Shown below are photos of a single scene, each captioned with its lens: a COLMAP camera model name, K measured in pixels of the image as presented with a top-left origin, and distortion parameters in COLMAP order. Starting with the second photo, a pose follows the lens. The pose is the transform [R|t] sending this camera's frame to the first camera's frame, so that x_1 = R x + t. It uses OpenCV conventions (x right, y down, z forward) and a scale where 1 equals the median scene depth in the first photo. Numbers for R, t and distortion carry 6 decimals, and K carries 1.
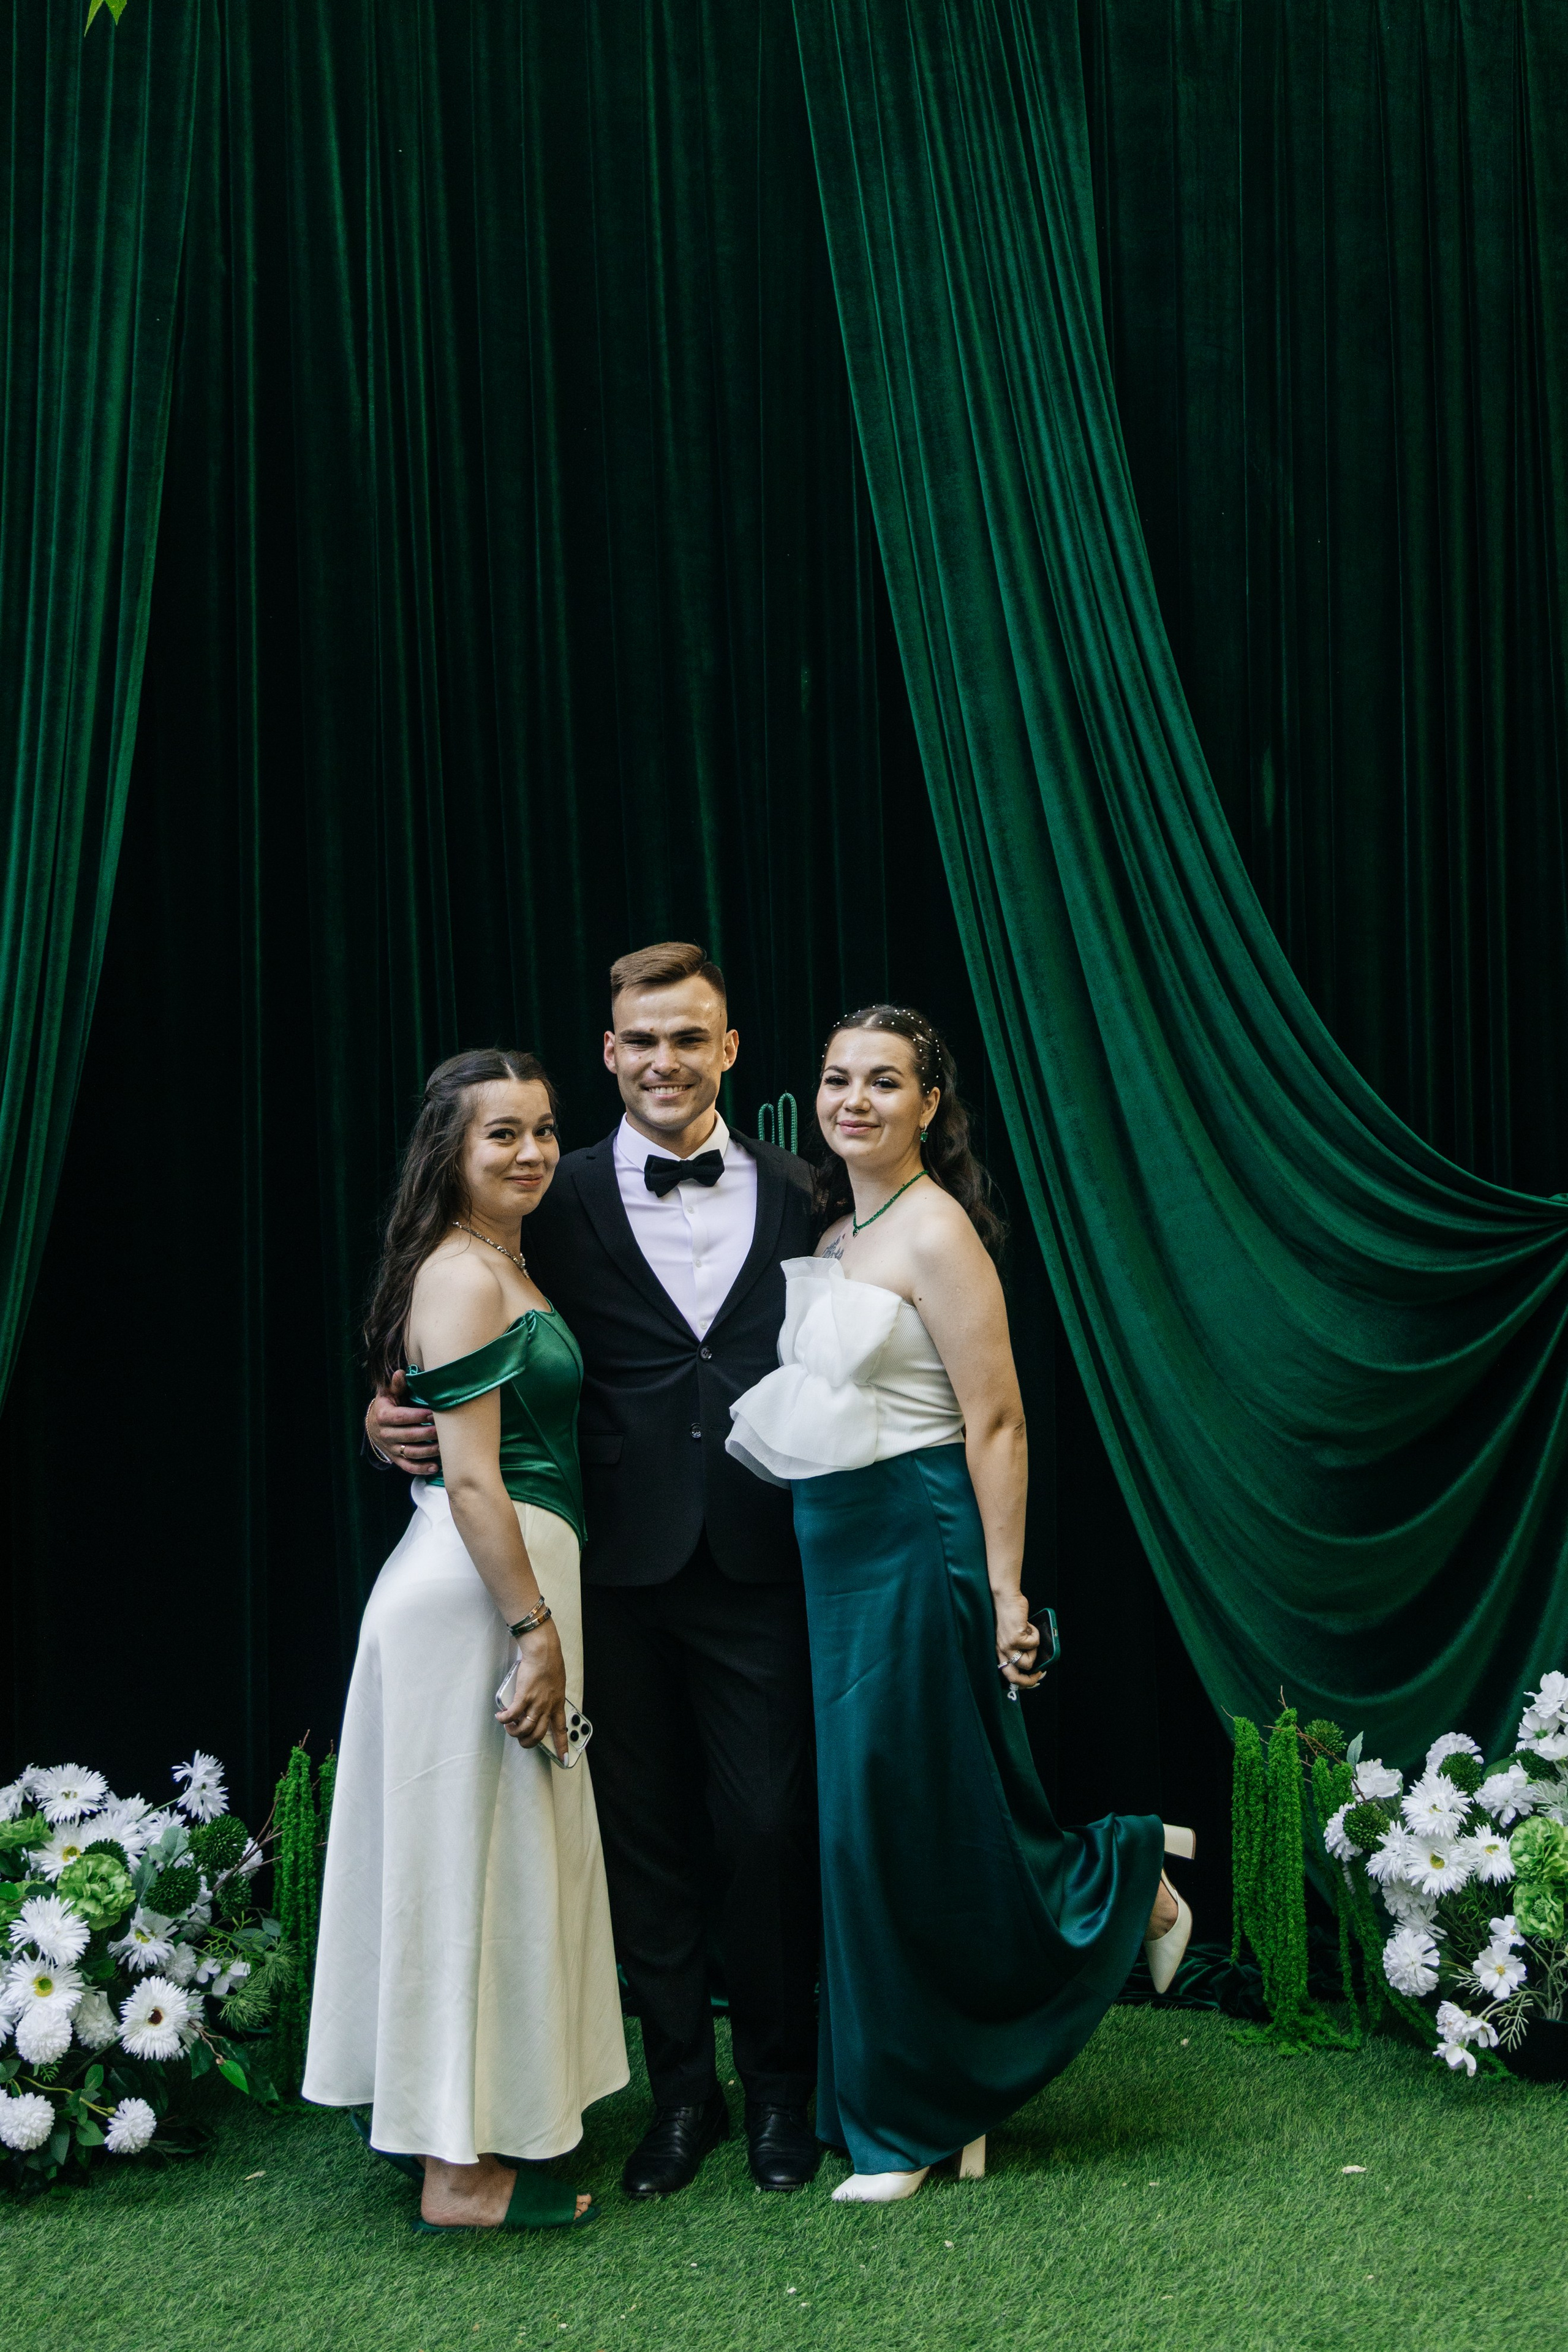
lens RADIAL K [[2502.2, 0, 791.8], [0, 2502.2, 1098.1], [0, 0, 1]] dist [0.044829, -0.086754]
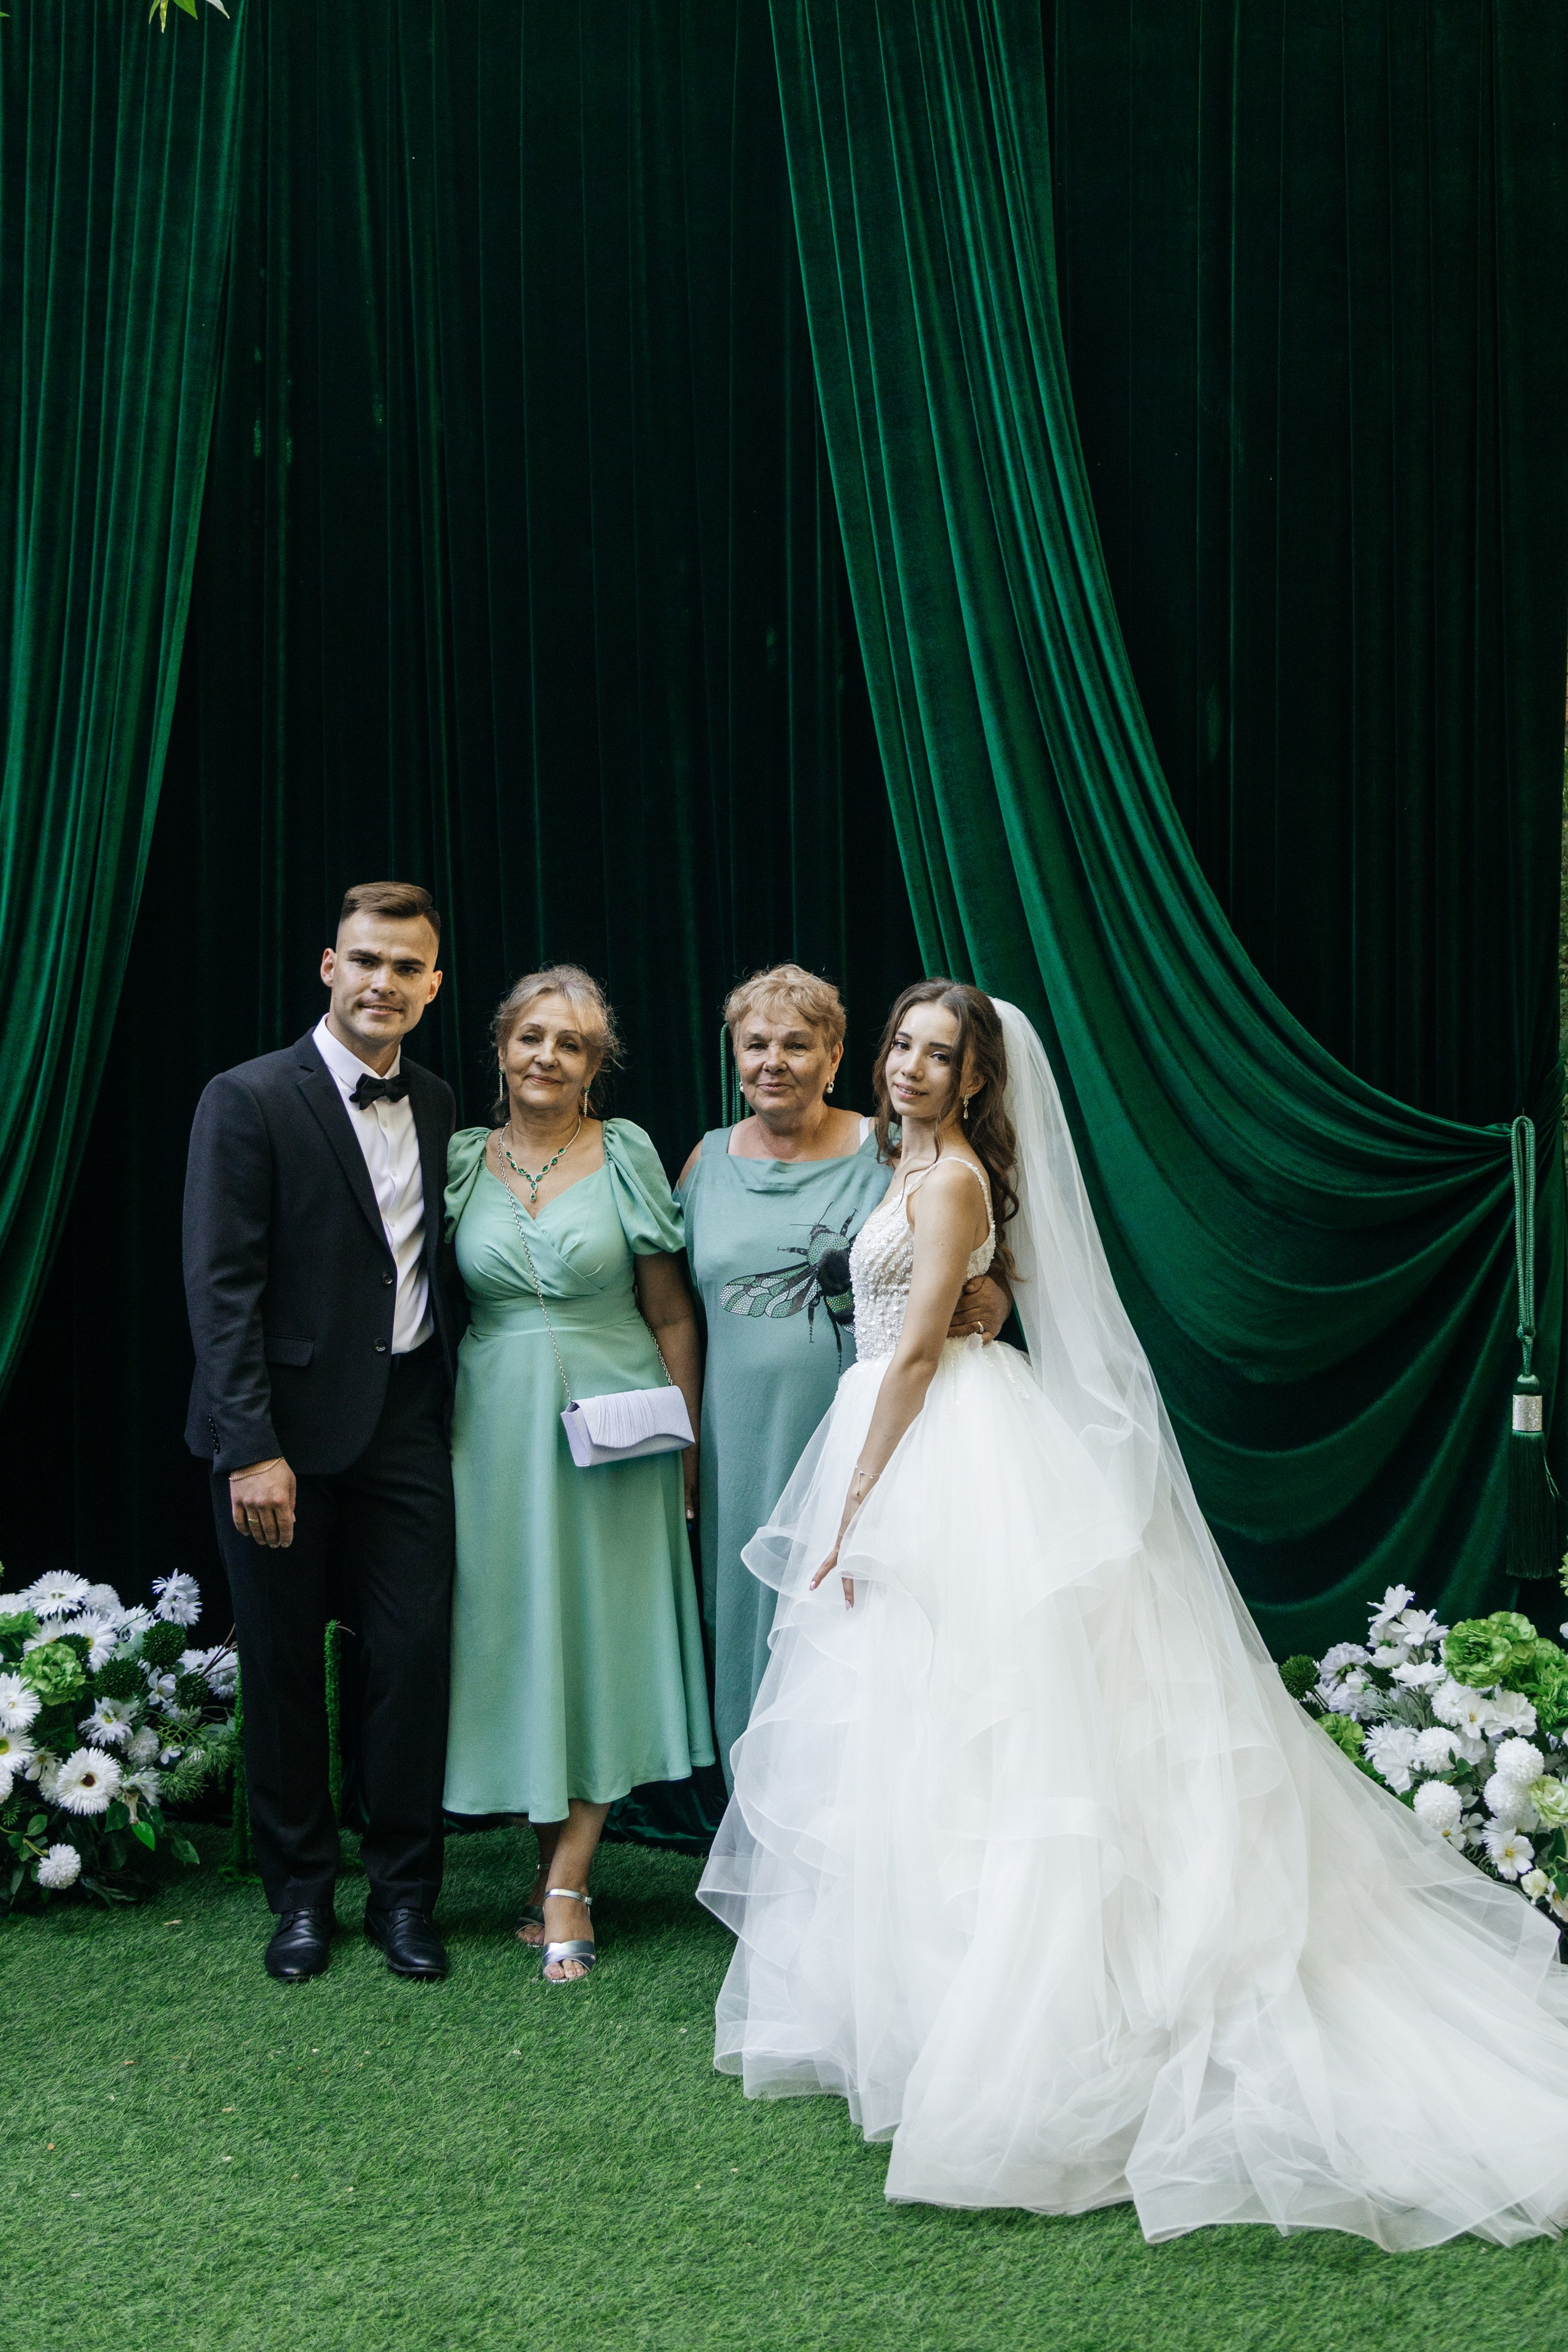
lens RADIAL K [[2663.6, 0, 811.1], [0, 2663.6, 1092.2], [0, 0, 1]] dist [0.021628, -0.011088]
pose [[0.967212, 0.020914, -0.253107, 0.316575], [-0.013875, 0.999467, 0.029561, -0.002206], [0.253591, -0.025080, 0.966986, -0.104265]]
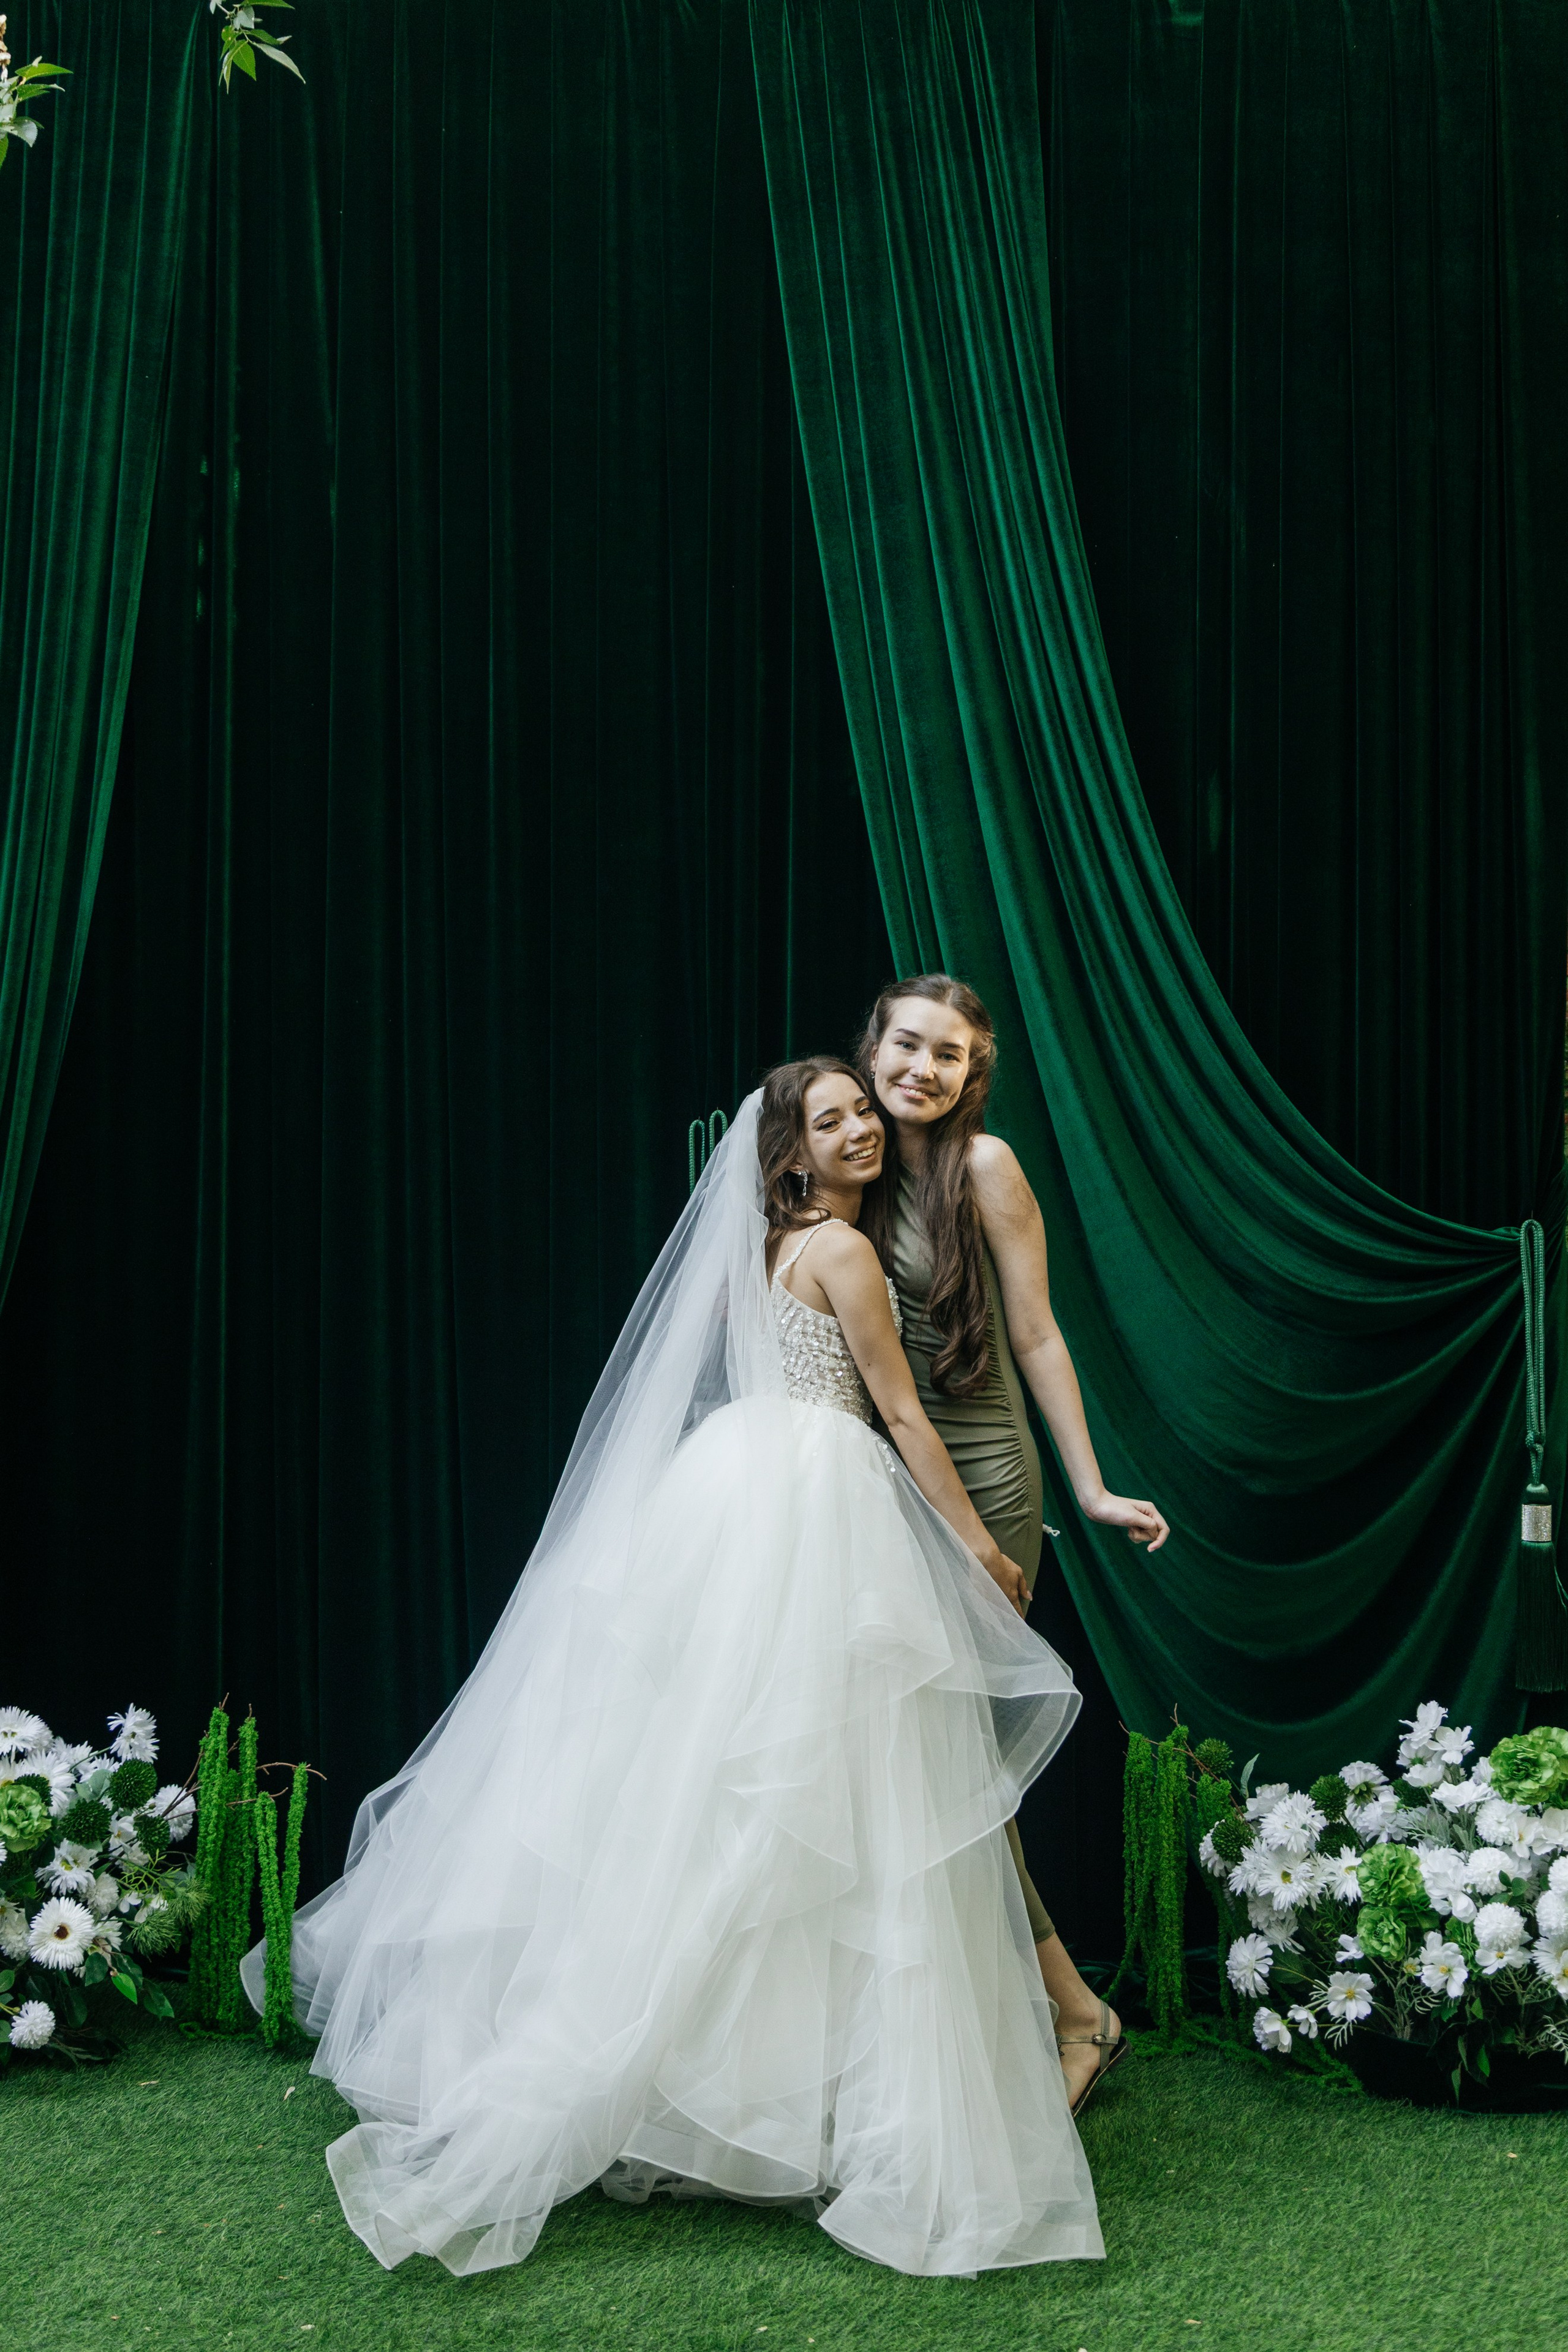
lens RADIAL K [[2858.1, 0, 747.9], [0, 2858.1, 1131.3], [0, 0, 1]] dist [-0.003180, 0.024116]
pose [[0.986455, 0.020159, -0.162787, 0.198549], [-0.018355, 0.999752, 0.012575, -0.008178], [0.163000, -0.009416, 0.986581, -0.157092]]
